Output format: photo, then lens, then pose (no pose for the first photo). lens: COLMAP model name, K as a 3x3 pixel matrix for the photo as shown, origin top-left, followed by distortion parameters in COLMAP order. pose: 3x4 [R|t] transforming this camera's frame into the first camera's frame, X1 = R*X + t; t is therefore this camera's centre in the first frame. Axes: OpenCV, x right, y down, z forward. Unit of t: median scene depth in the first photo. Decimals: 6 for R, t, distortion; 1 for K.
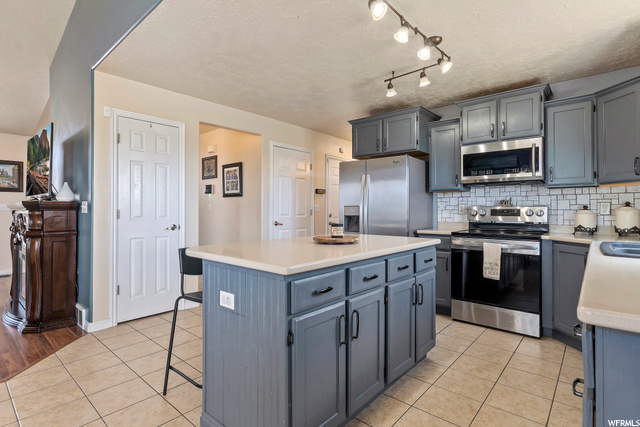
lens RADIAL K [[325.6, 0, 321.8], [0, 325.6, 210.2], [0, 0, 1]] dist [-0.000227, -0.000066]
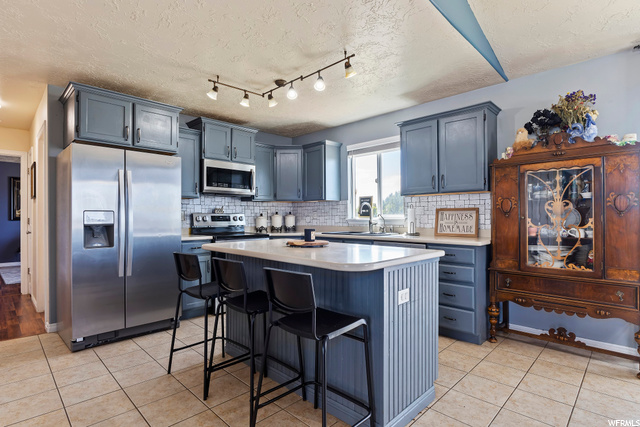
lens RADIAL K [[322.2, 0, 320.9], [0, 322.2, 218.5], [0, 0, 1]] dist [-0.038610, 0.000058]
pose [[0.058428, -0.004894, 0.998280, -0.660527], [-0.001026, 0.999987, 0.004962, 0.001136], [-0.998291, -0.001314, 0.058422, 0.572448]]
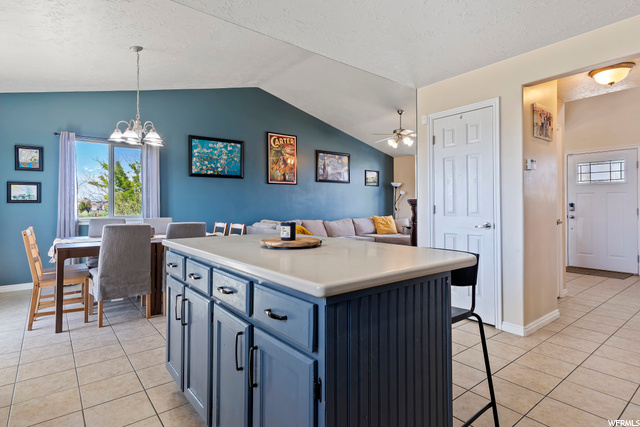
lens RADIAL K [[316.3, 0, 298.7], [0, 316.3, 202.4], [0, 0, 1]] dist [0.000666, -0.000086]
pose [[-0.243305, -0.010647, -0.969891, 0.489945], [0.002433, 0.999930, -0.011587, -0.000076], [0.969947, -0.005179, -0.243262, 0.778851]]
